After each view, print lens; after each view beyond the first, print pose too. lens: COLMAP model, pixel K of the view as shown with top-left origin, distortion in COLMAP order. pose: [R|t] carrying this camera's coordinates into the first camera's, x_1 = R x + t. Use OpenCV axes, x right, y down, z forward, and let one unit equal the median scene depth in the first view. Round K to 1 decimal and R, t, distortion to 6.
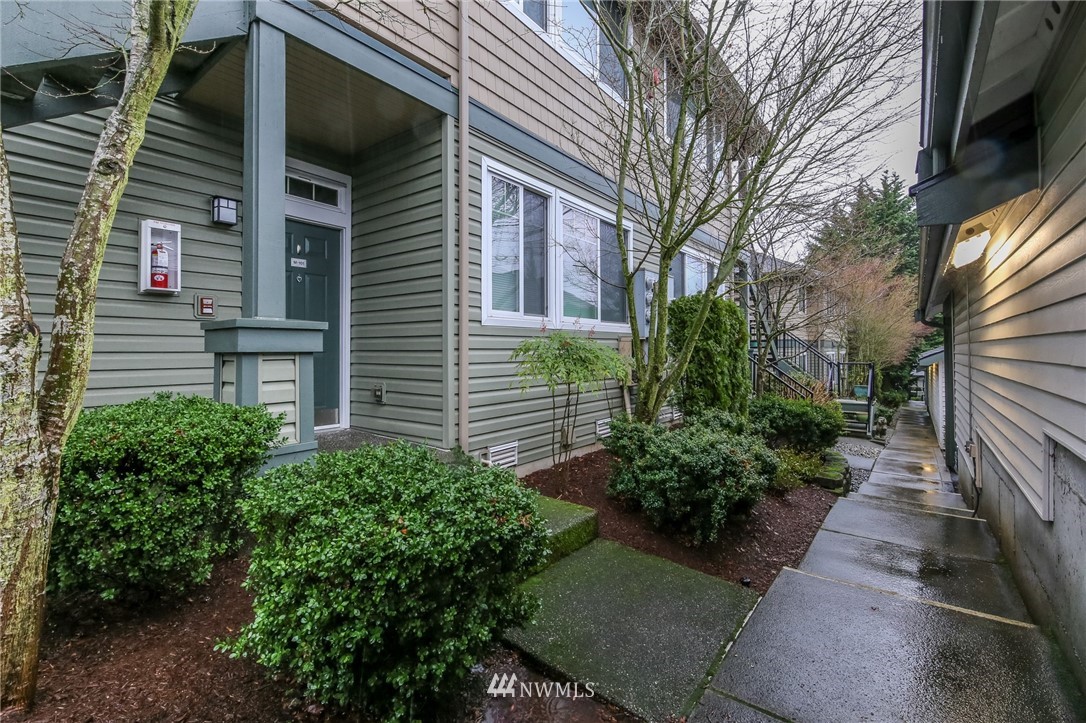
lens RADIAL K [[474.8, 0, 542.9], [0, 474.8, 343.6], [0, 0, 1]] dist [0.002556, -0.006021]
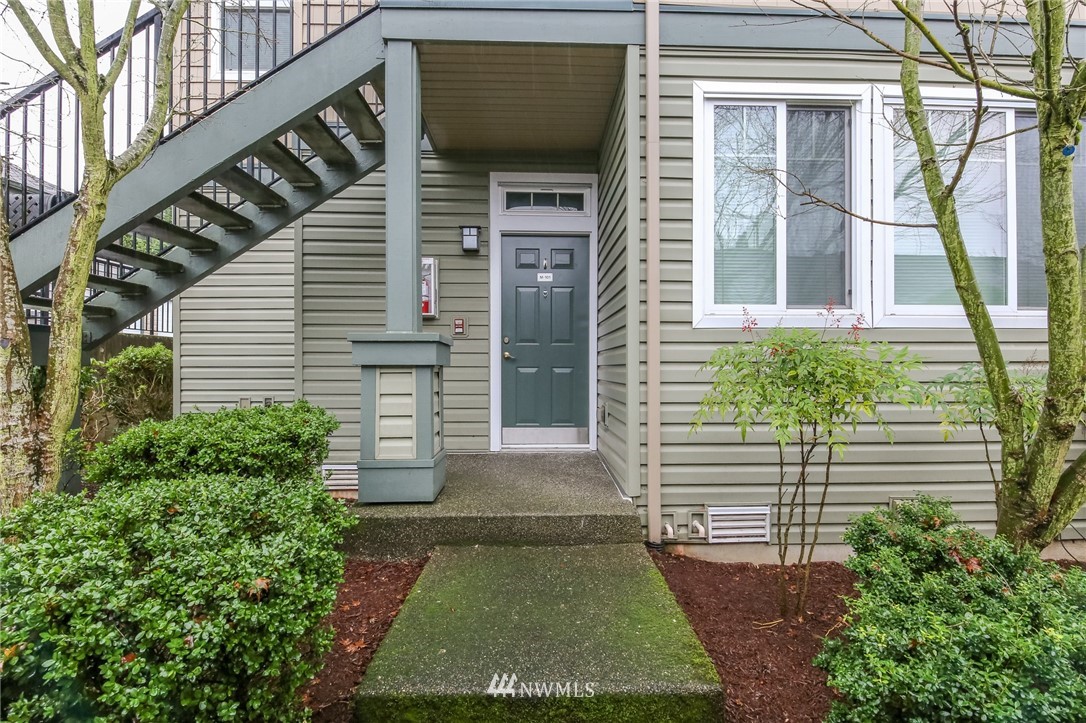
lens RADIAL K [[474.8, 0, 545.9], [0, 474.8, 368.3], [0, 0, 1]] dist [0.002556, -0.006021]
pose [[0.633970, 0.001307, -0.773357, 0.291869], [0.008820, 0.999921, 0.008920, 0.012898], [0.773308, -0.012475, 0.633908, 0.428134]]
